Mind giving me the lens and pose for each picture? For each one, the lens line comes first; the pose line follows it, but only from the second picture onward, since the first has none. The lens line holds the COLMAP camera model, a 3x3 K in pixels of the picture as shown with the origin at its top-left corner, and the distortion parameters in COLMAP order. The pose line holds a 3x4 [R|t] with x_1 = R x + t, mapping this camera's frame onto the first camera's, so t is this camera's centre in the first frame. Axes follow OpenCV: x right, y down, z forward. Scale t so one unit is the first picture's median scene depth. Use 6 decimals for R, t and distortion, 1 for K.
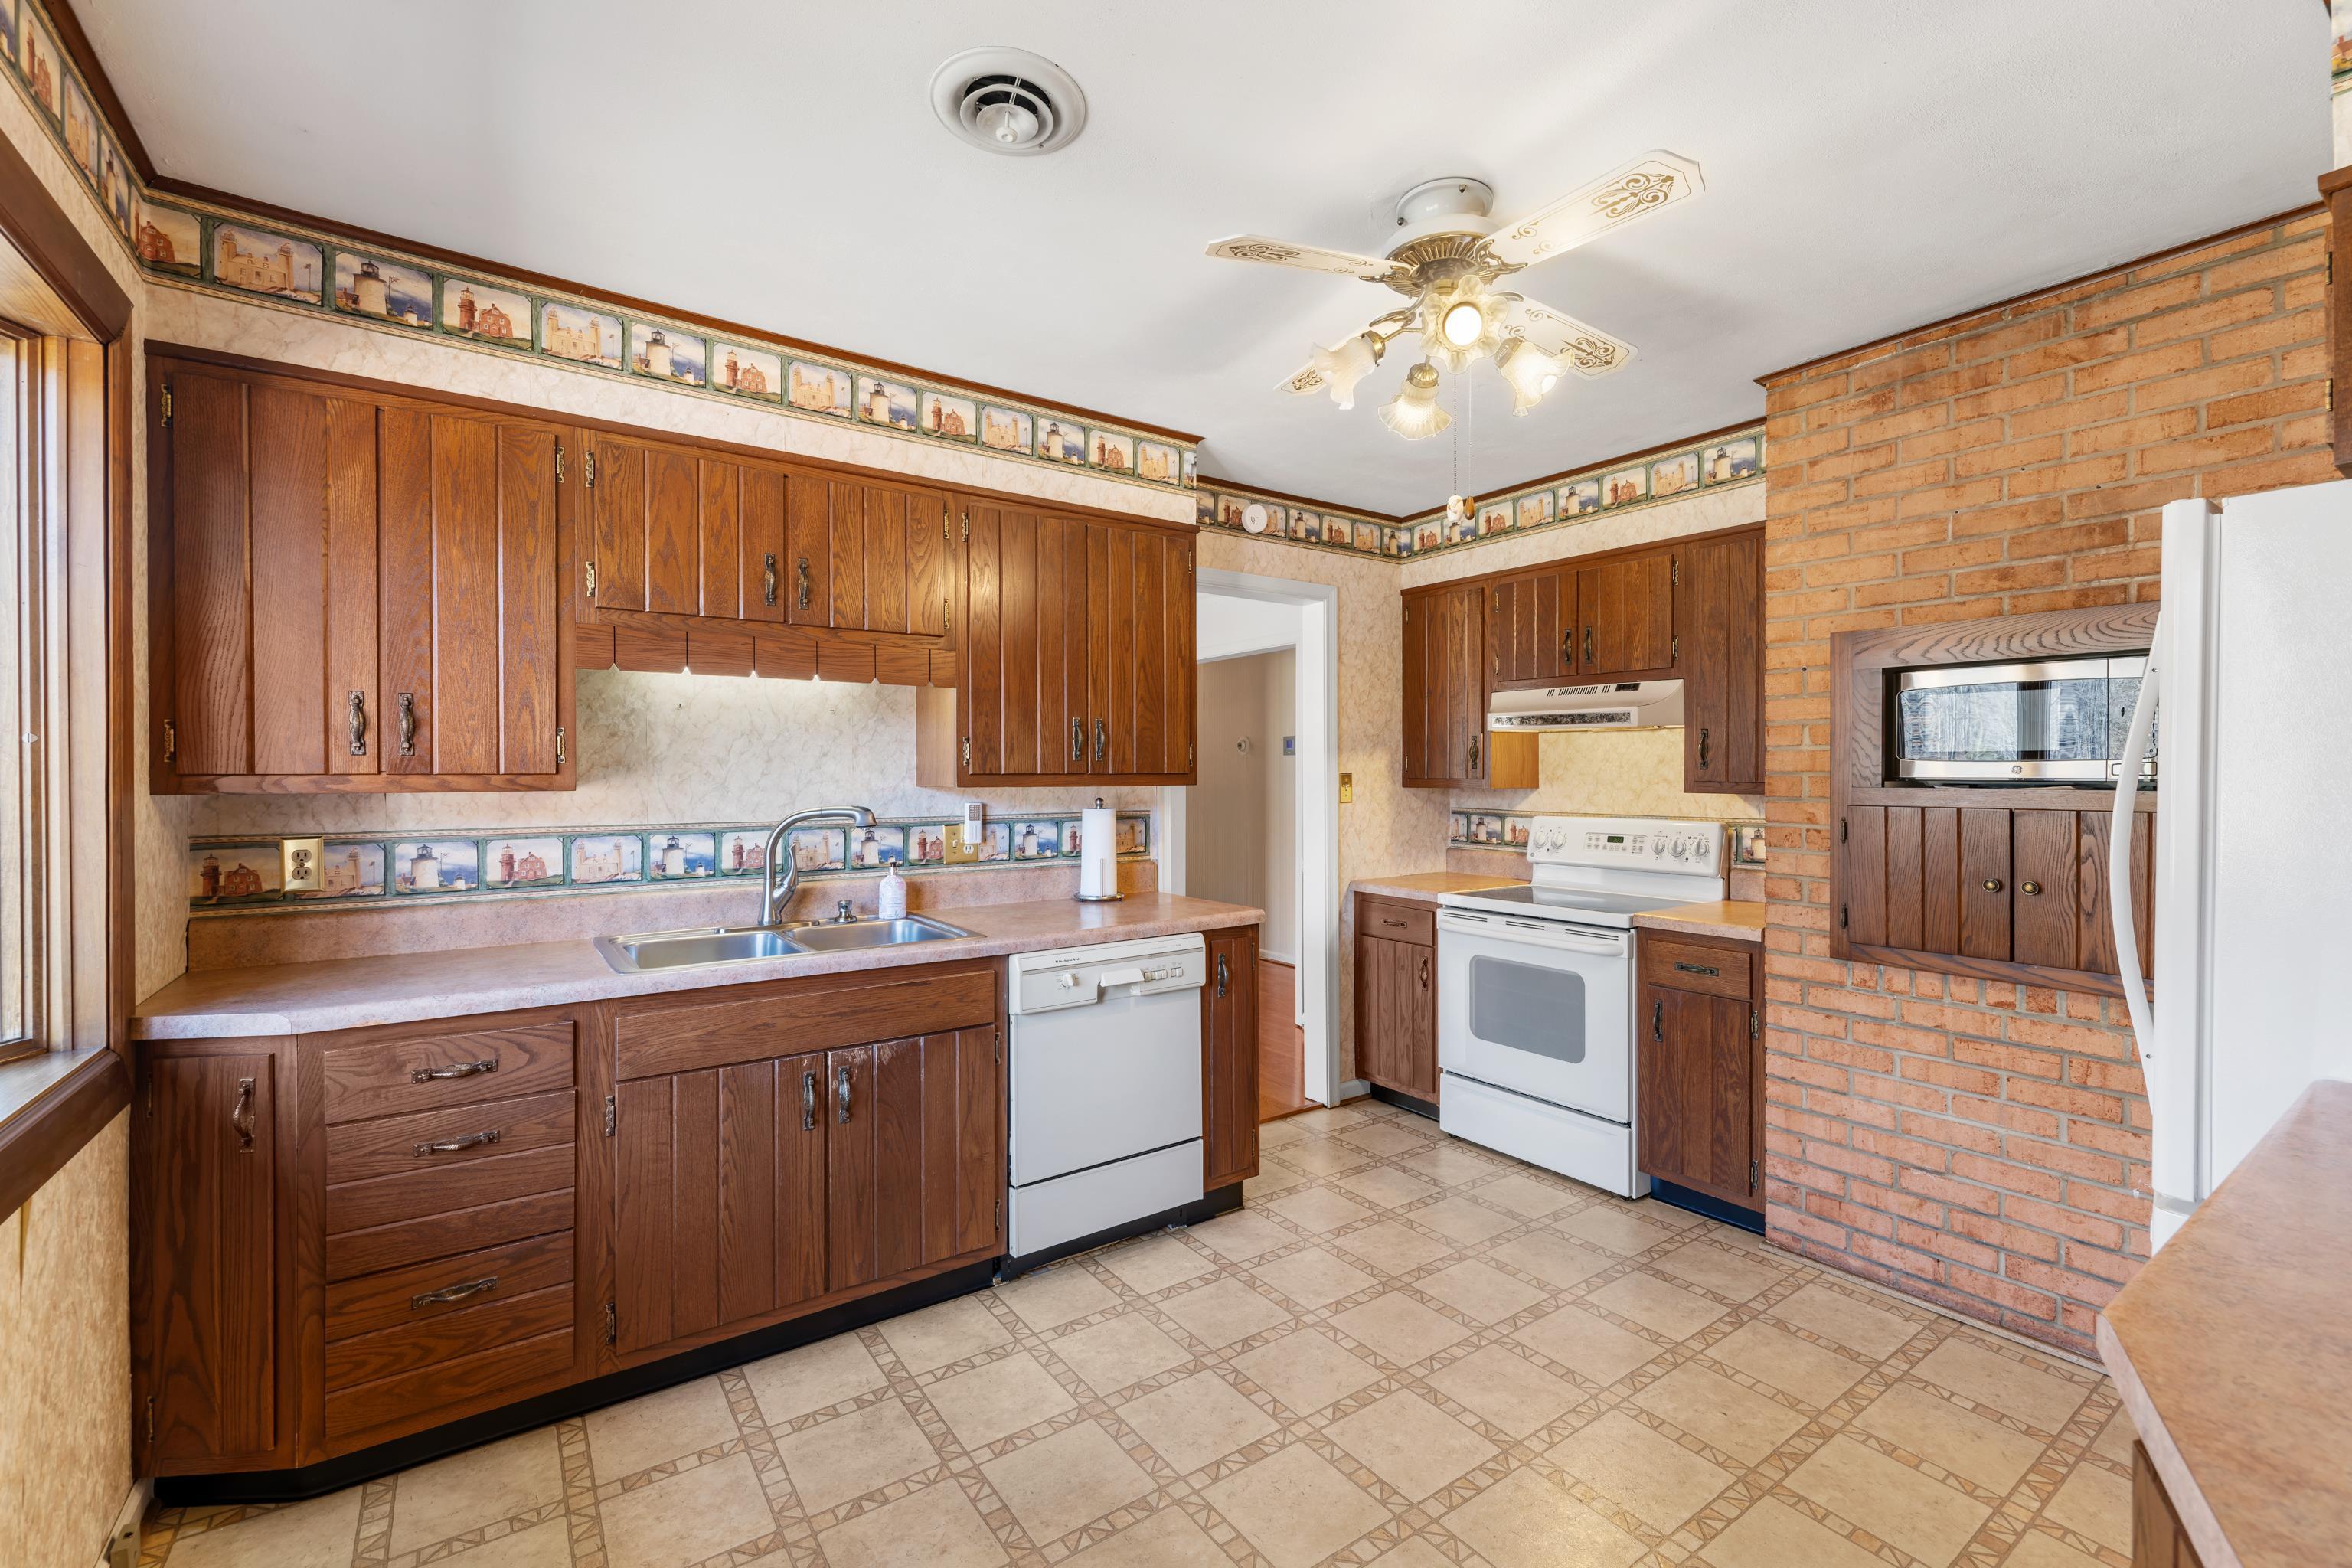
lens RADIAL K [[991.4, 0, 1174.8], [0, 991.4, 778.2], [0, 0, 1]] dist [0.001178, -0.000104]
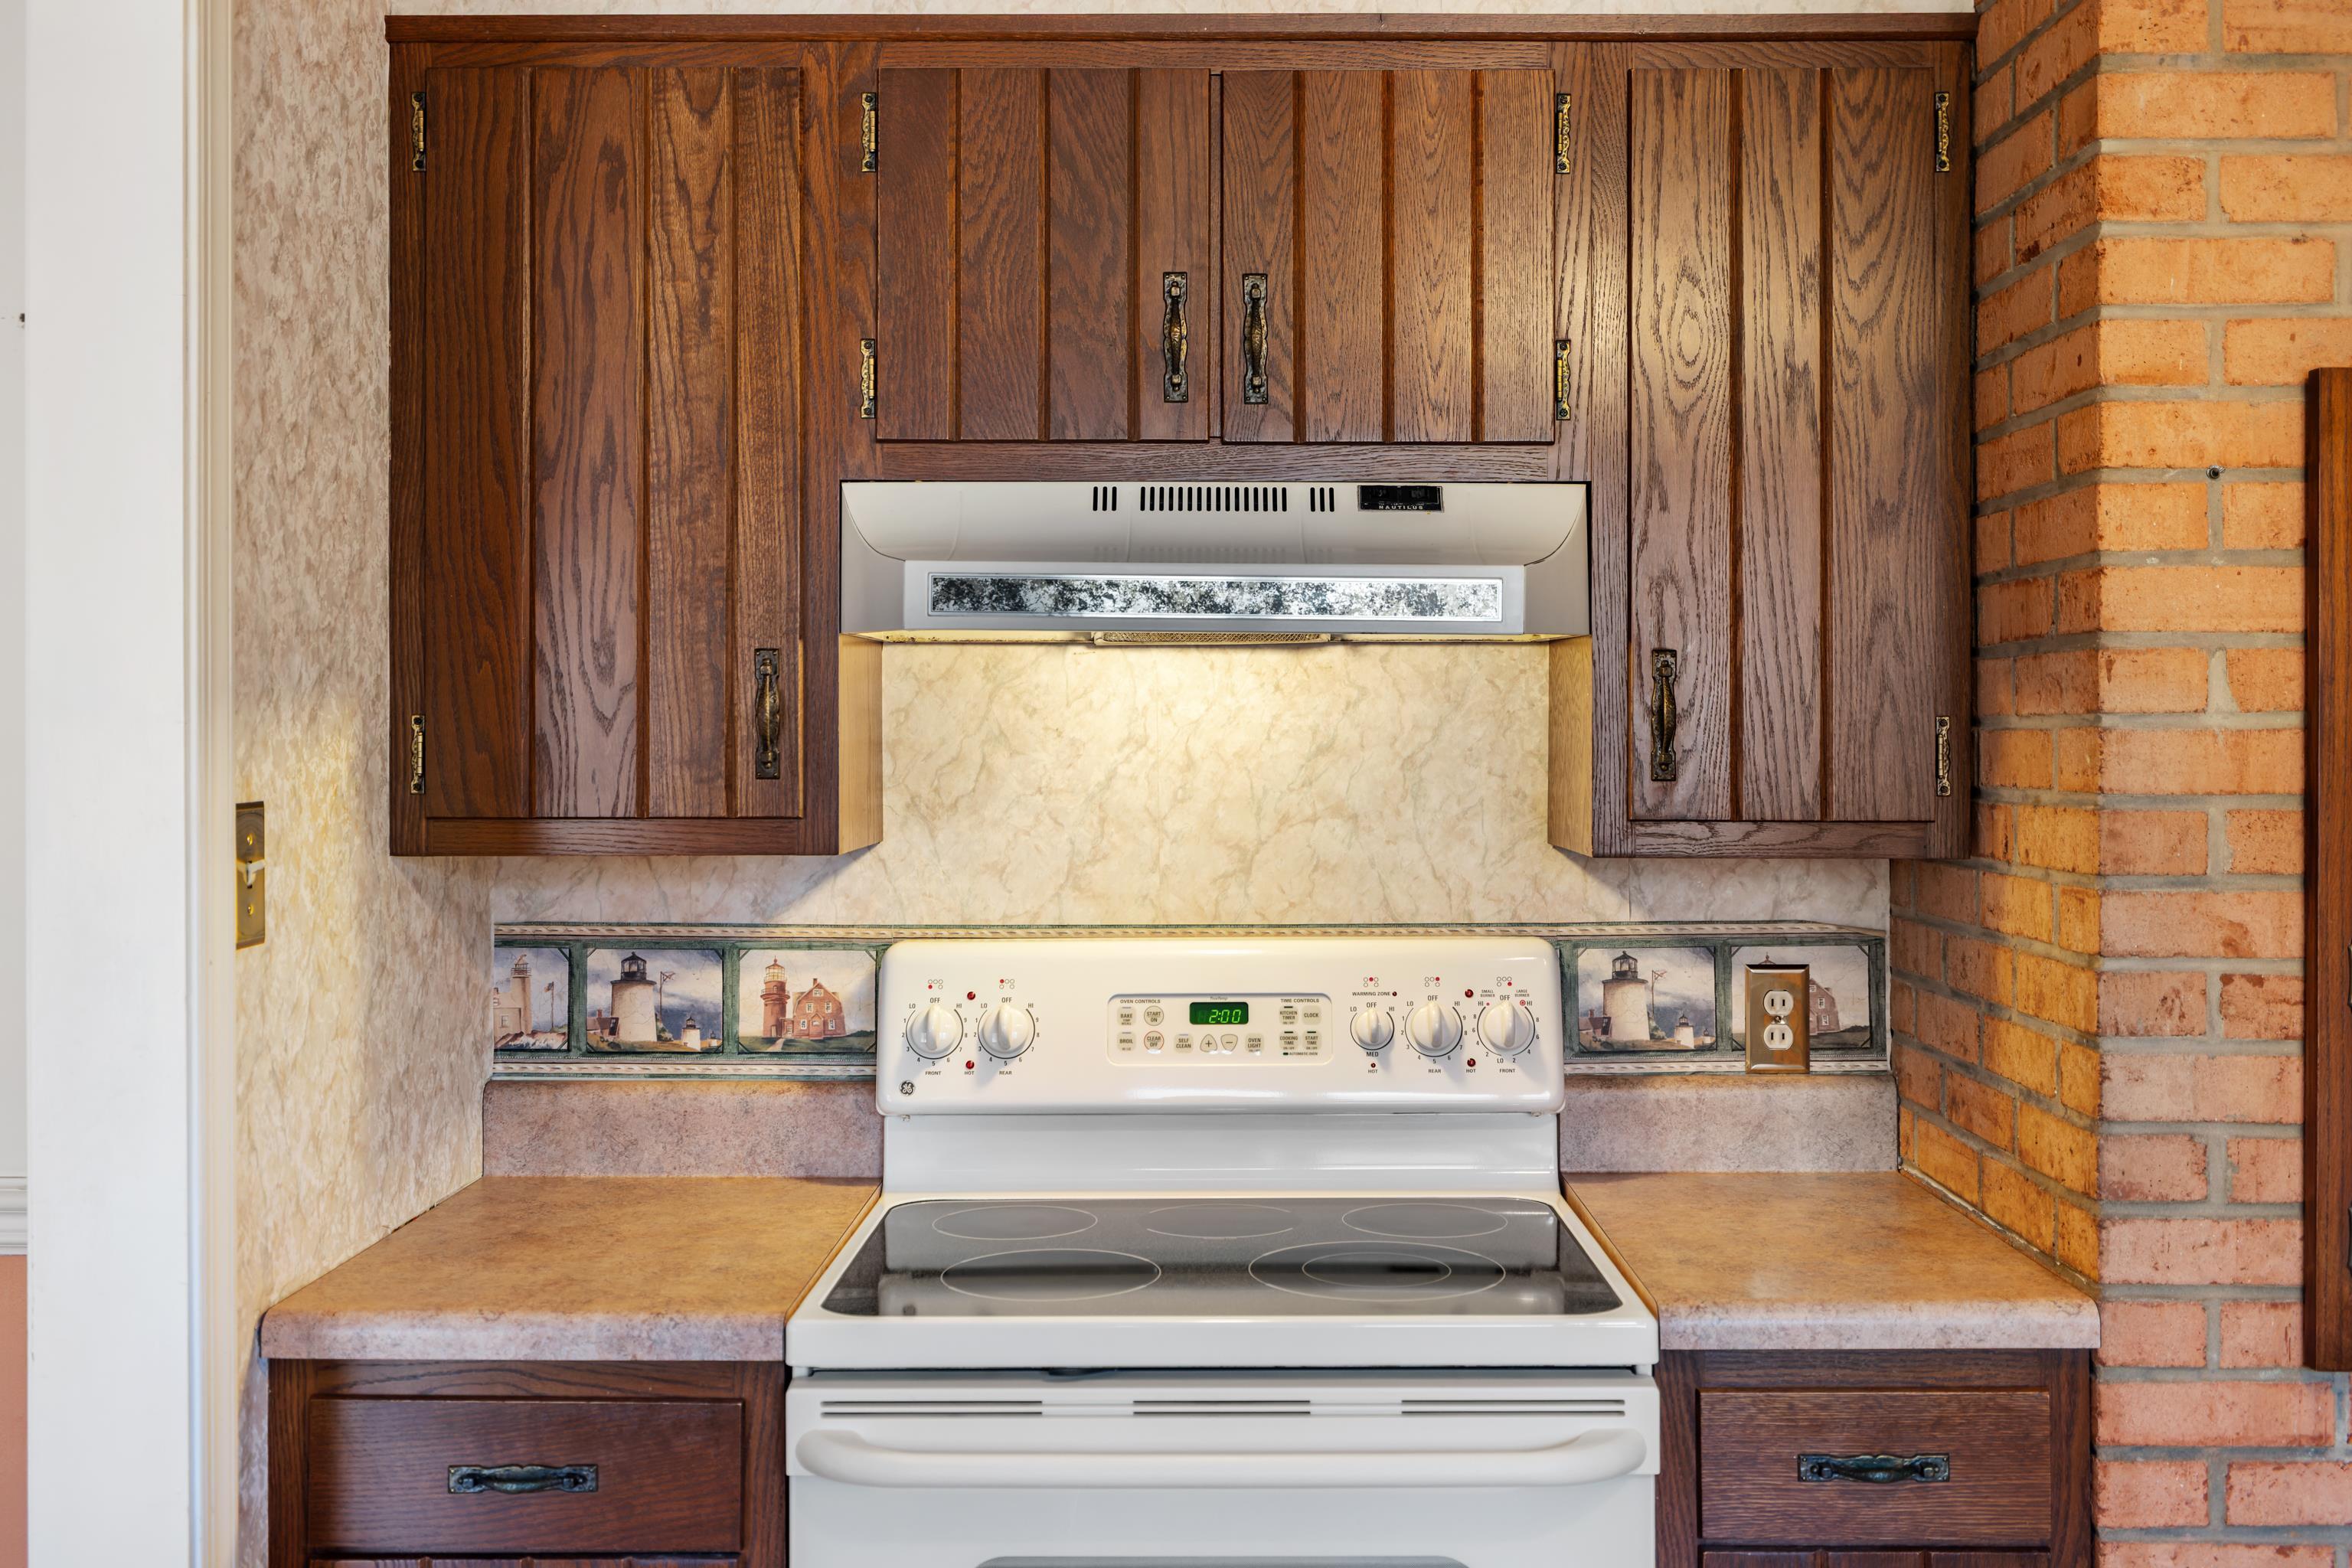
lens RADIAL K [[2274.6, 0, 1199.4], [0, 2274.6, 728.9], [0, 0, 1]] dist [0.004488, 0.000000]
pose [[0.585076, 0.002852, 0.810973, -0.160943], [0.006439, 0.999946, -0.008162, -0.025668], [-0.810953, 0.009998, 0.585026, 0.890674]]
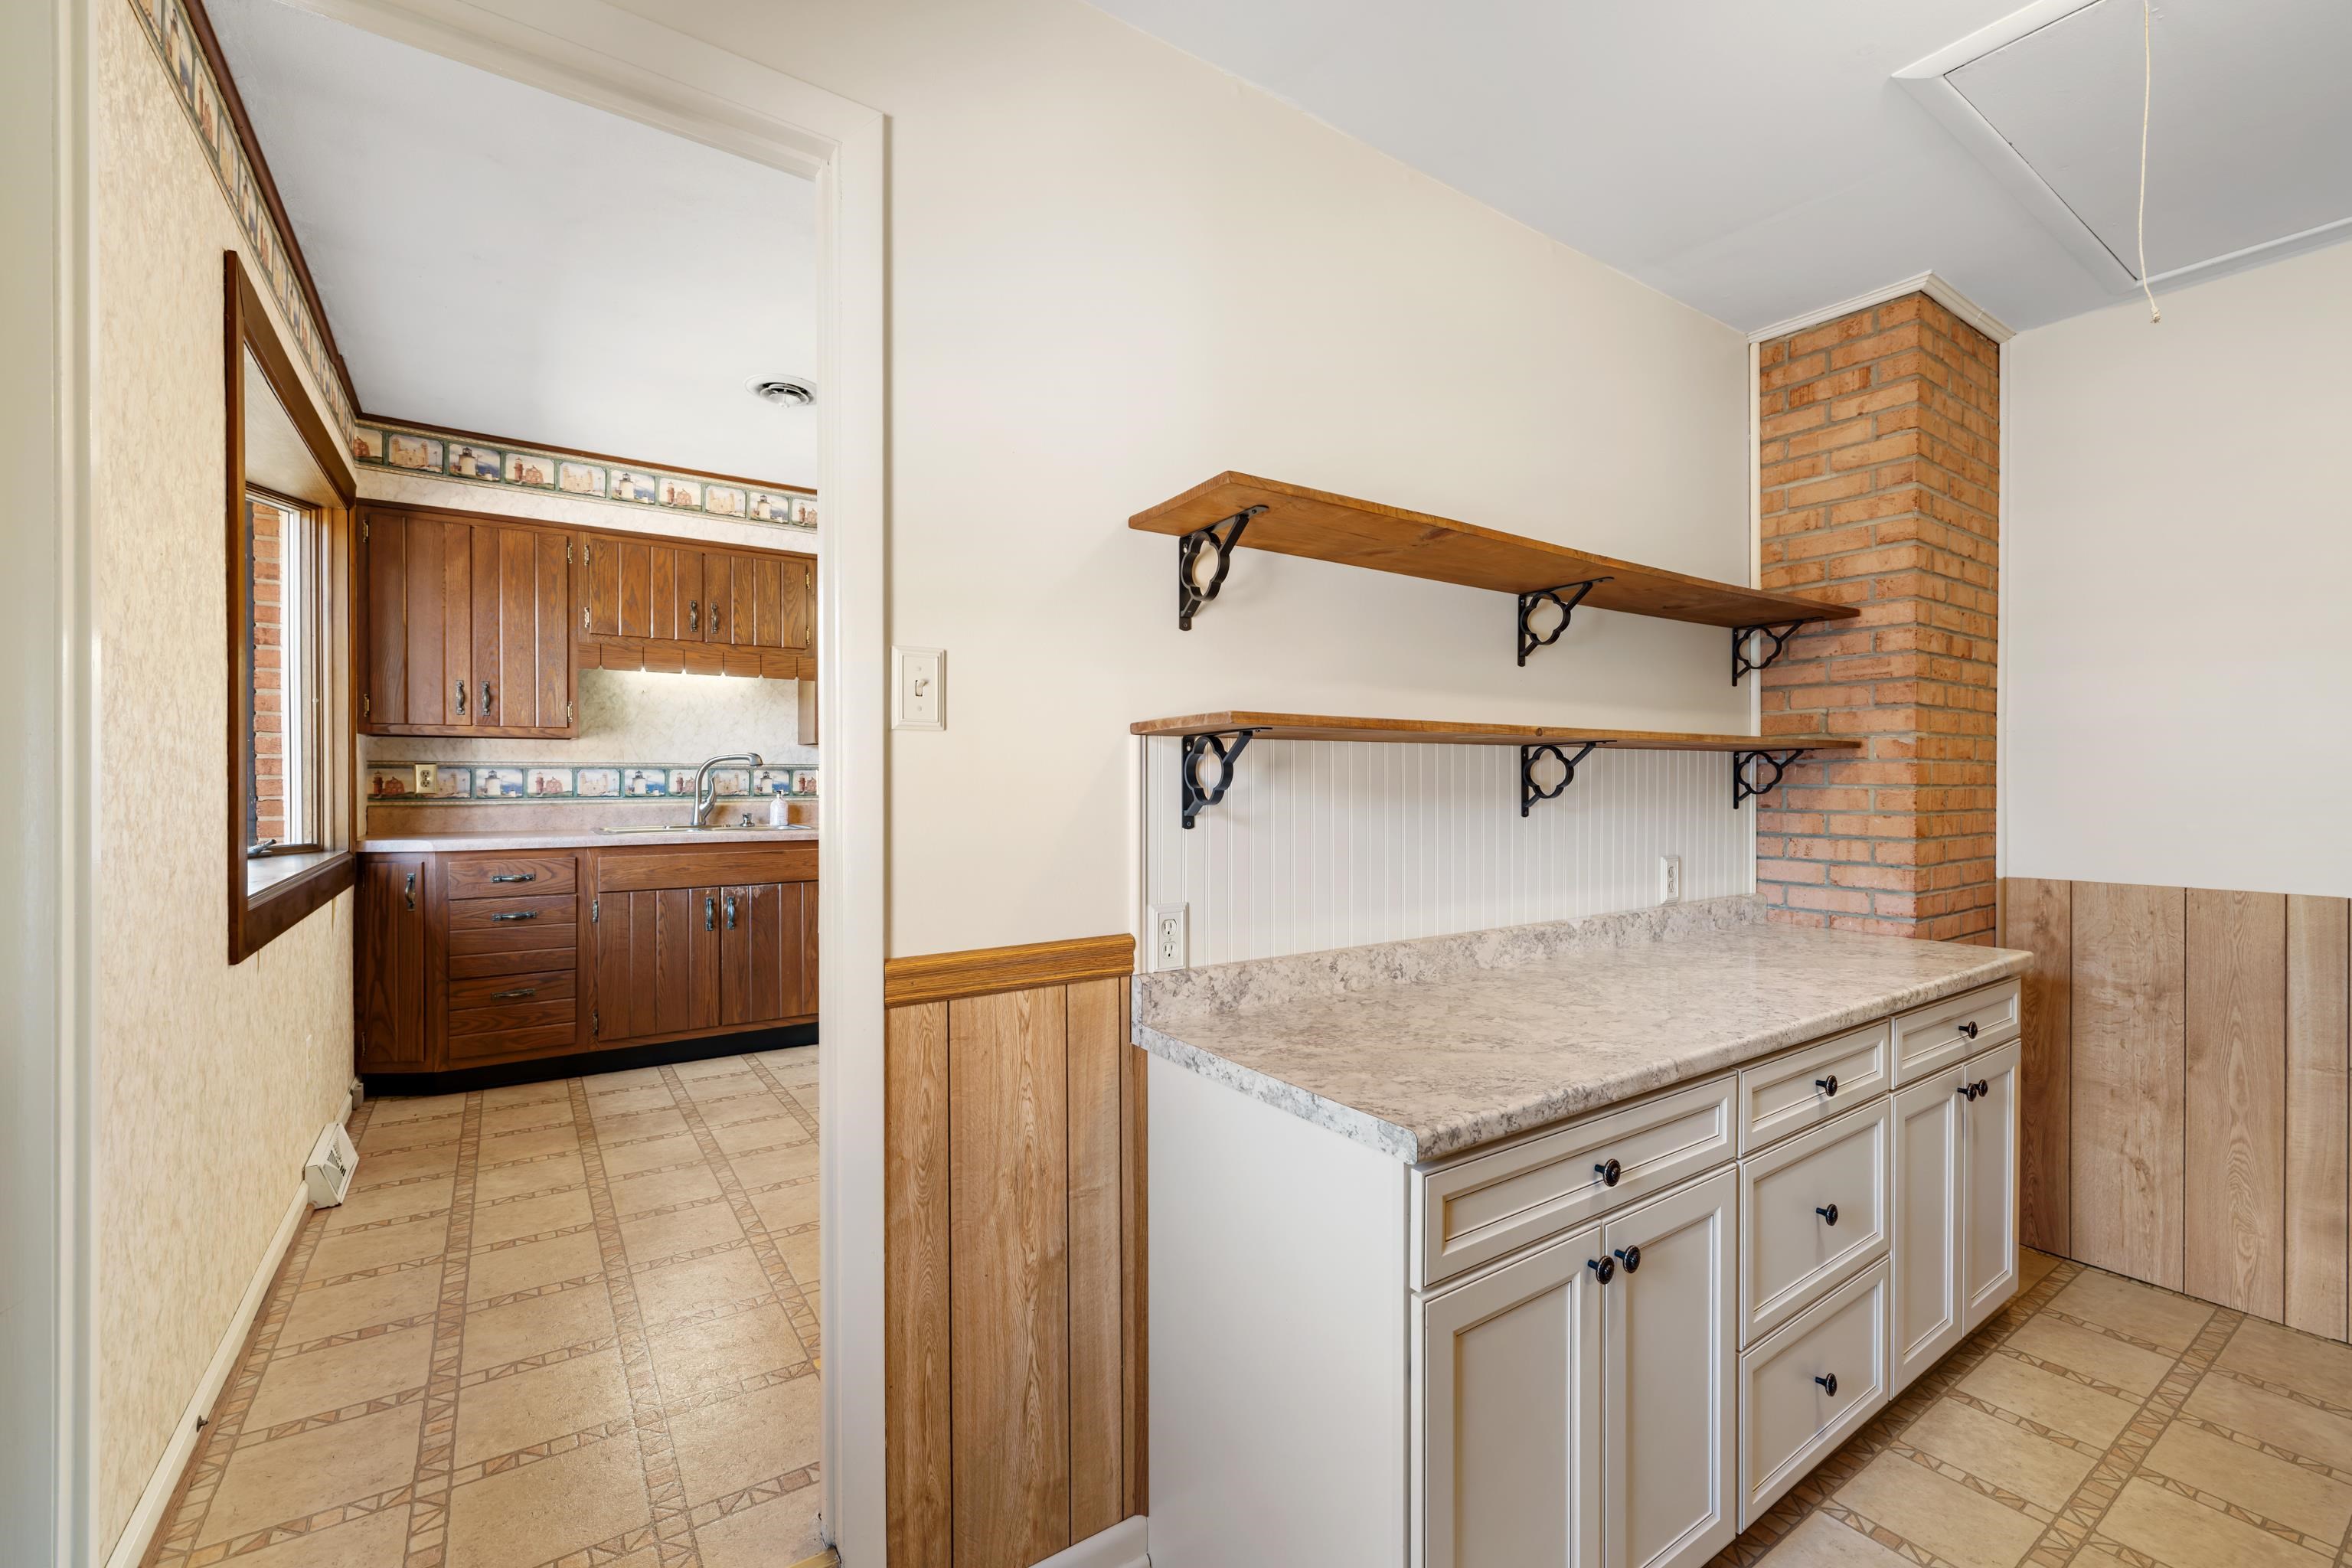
lens RADIAL K [[991.4, 0, 1177.8], [0, 991.4, 781.9], [0, 0, 1]] dist [0.001178, -0.000104]
pose [[0.999876, 0.001723, -0.015661, 0.430886], [-0.001723, 0.999999, -0.000010, 0.078841], [0.015661, 0.000037, 0.999877, -0.657338]]
